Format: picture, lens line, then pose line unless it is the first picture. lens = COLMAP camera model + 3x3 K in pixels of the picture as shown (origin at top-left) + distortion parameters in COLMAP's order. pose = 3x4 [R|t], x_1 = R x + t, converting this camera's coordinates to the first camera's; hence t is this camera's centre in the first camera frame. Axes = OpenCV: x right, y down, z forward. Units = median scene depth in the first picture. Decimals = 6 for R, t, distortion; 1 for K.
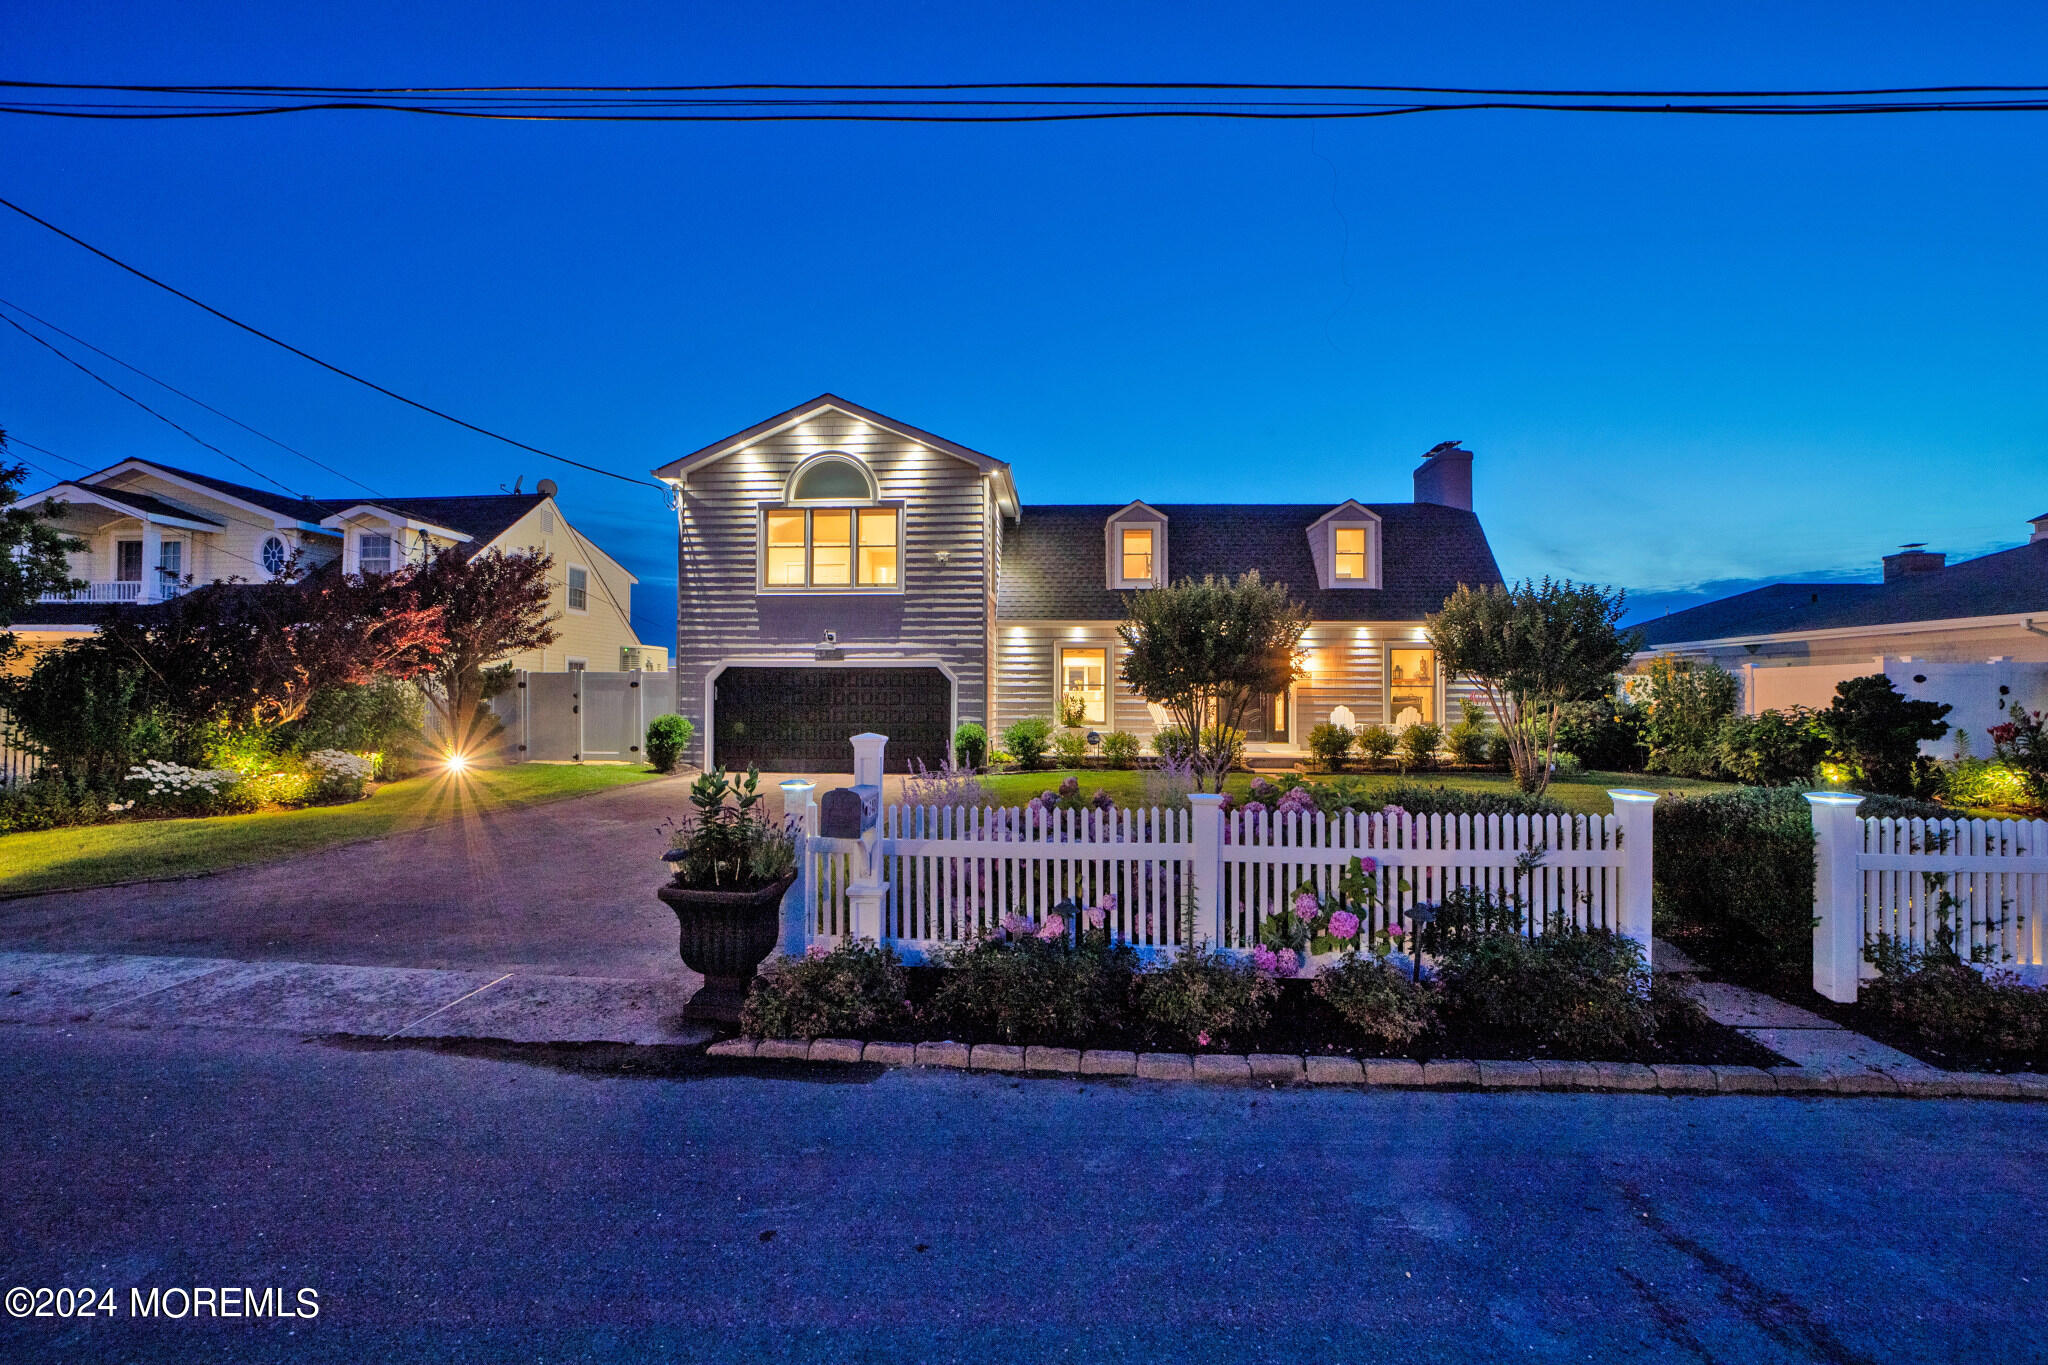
lens RADIAL K [[798.8, 0, 1027.9], [0, 798.8, 683.3], [0, 0, 1]] dist [-0.038137, 0.009154]
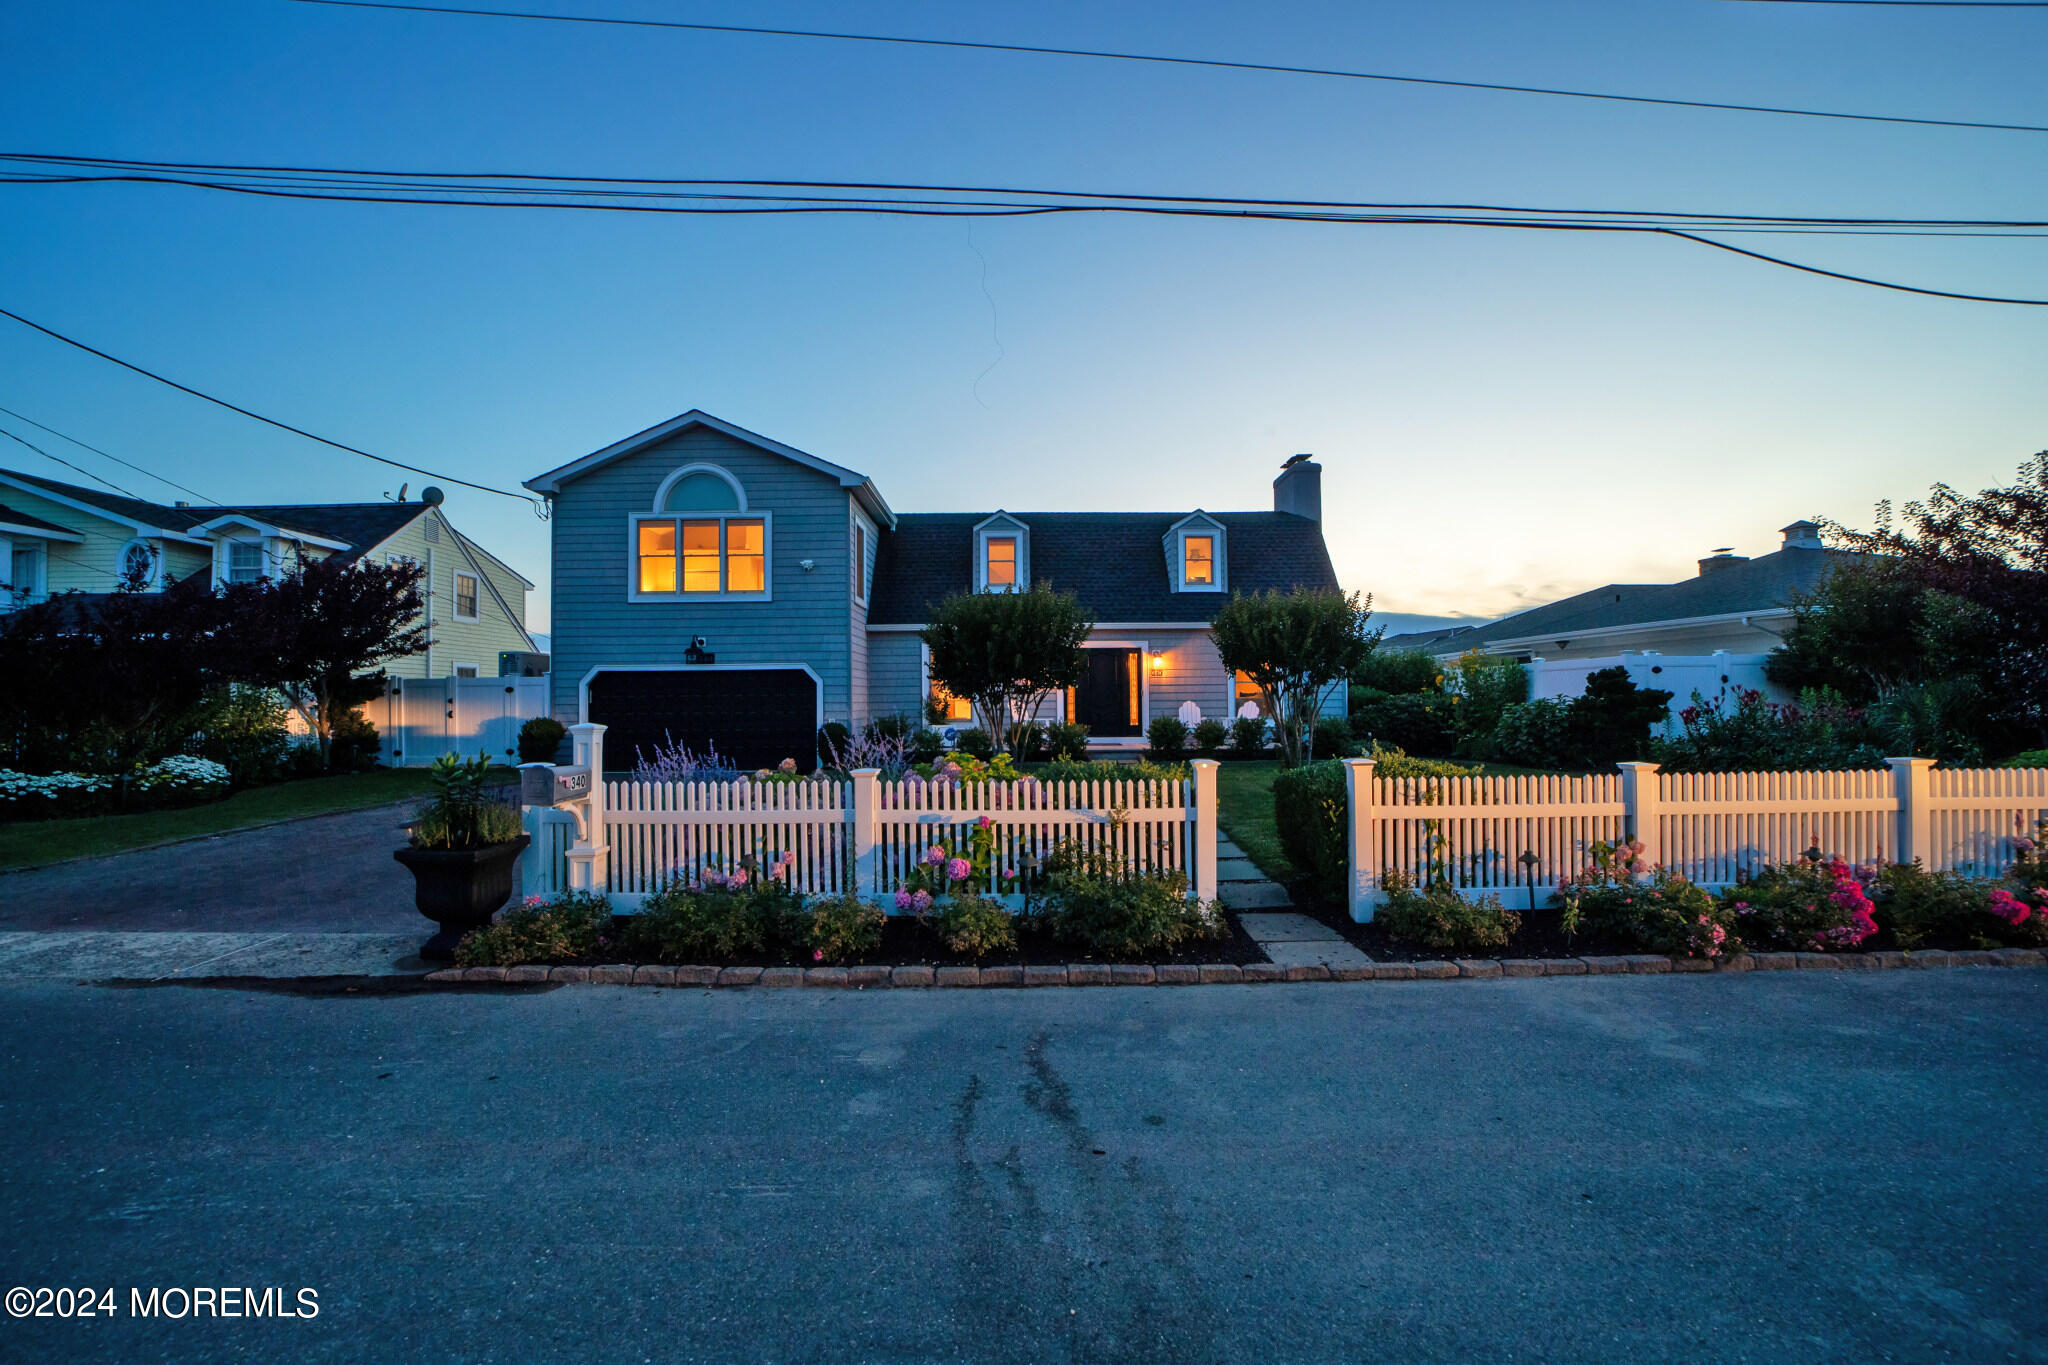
lens RADIAL K [[798.8, 0, 1027.9], [0, 798.8, 683.3], [0, 0, 1]] dist [-0.038137, 0.009154]
pose [[0.997595, -0.011964, 0.068273, 0.109679], [0.012115, 0.999925, -0.001798, 0.003593], [-0.068247, 0.002620, 0.997665, -0.069694]]
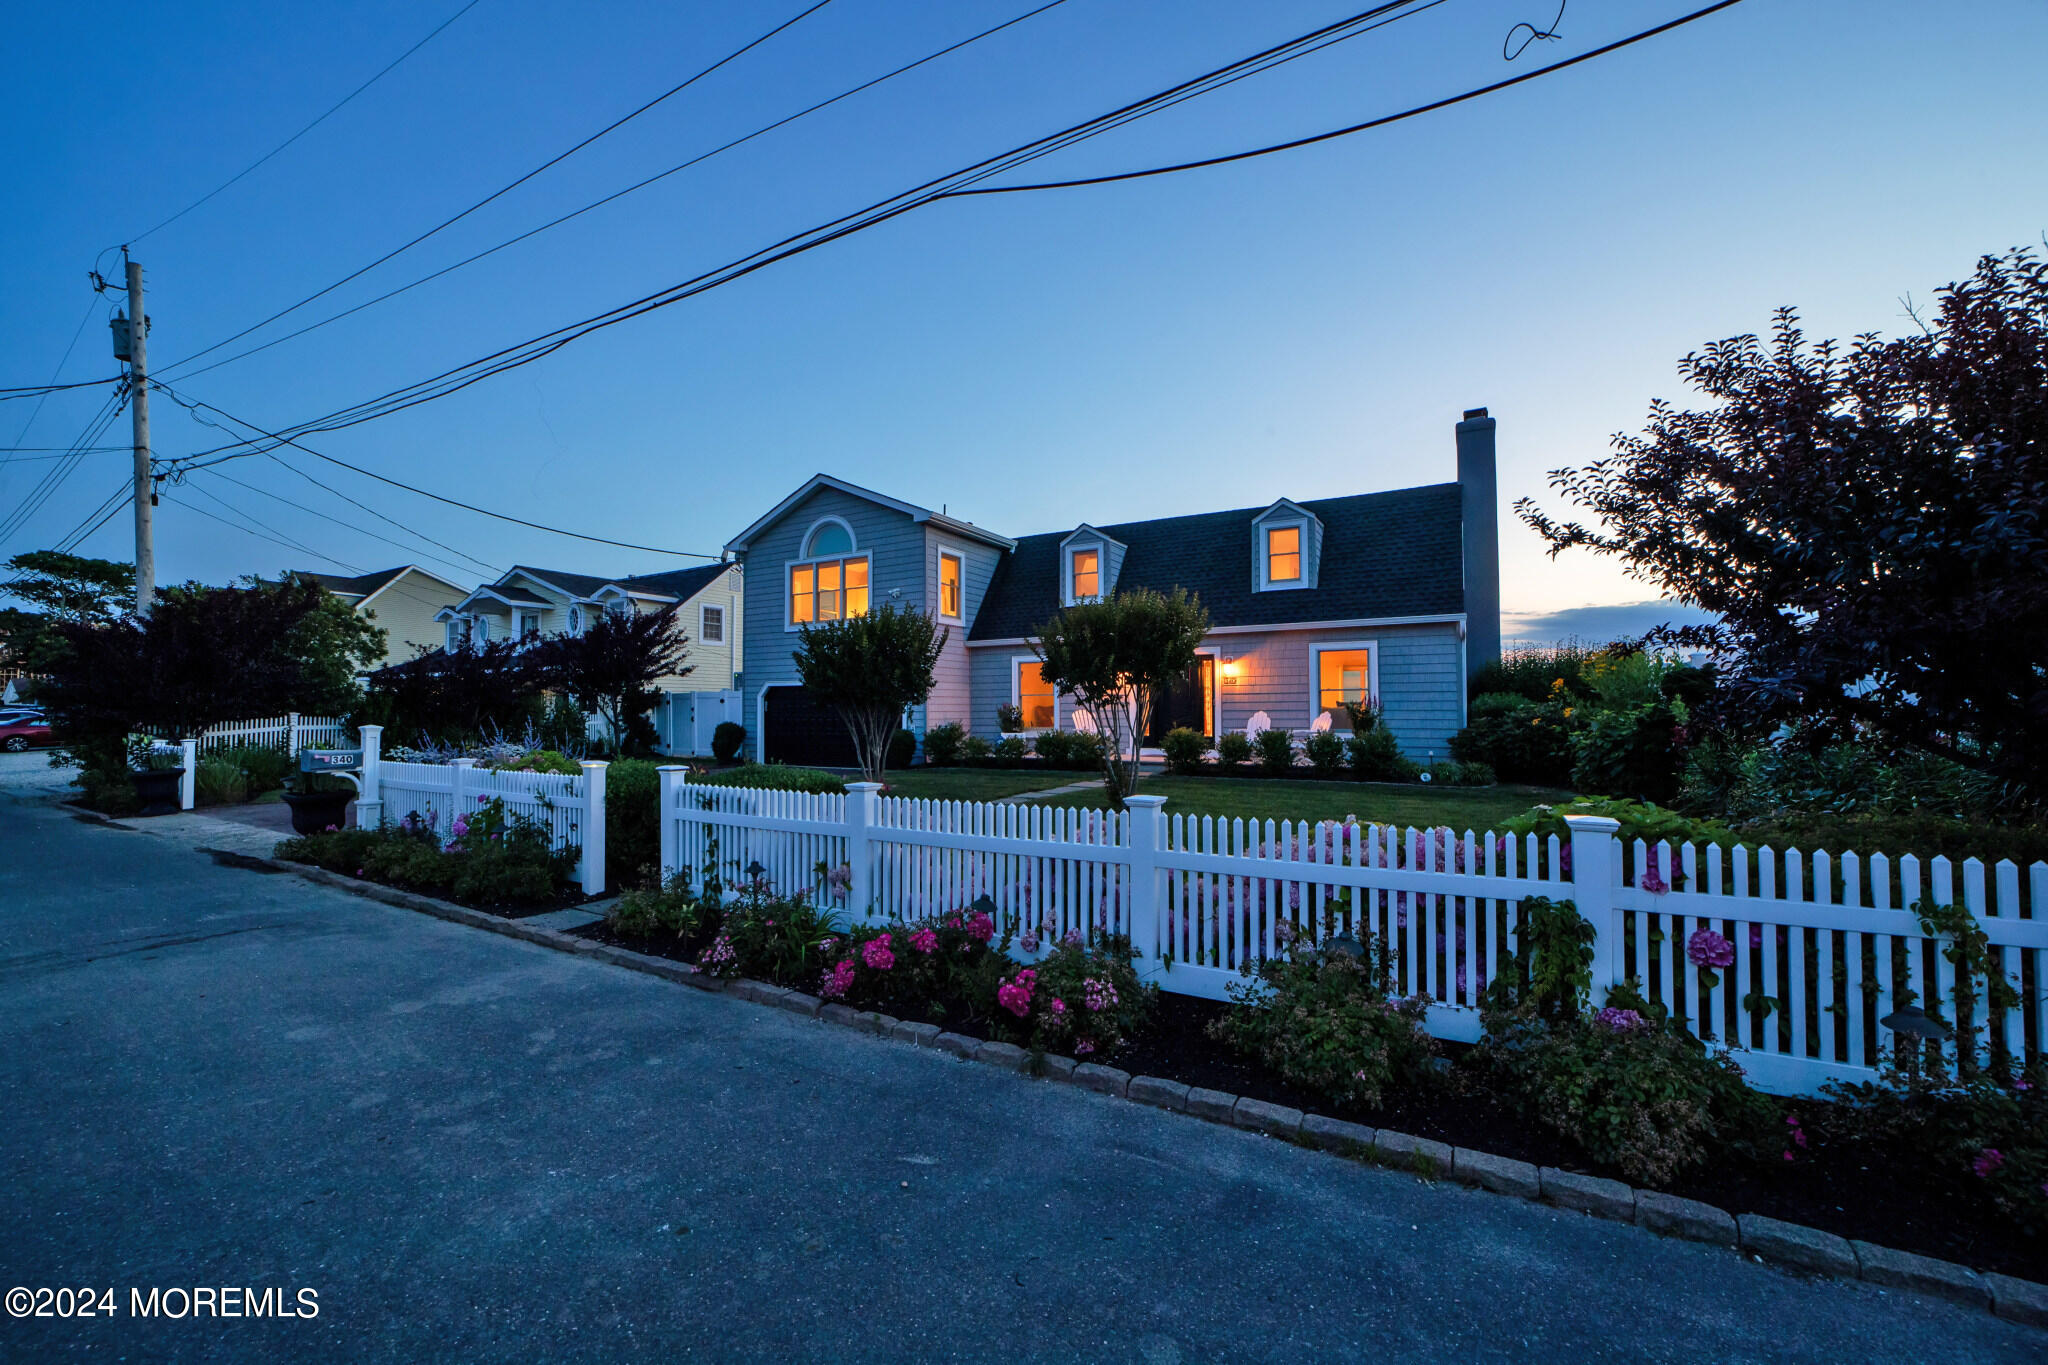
lens RADIAL K [[798.8, 0, 1027.9], [0, 798.8, 683.3], [0, 0, 1]] dist [-0.038137, 0.009154]
pose [[0.897860, -0.024446, -0.439603, 0.607489], [0.018128, 0.999663, -0.018565, 0.007115], [0.439909, 0.008700, 0.898000, -0.011179]]
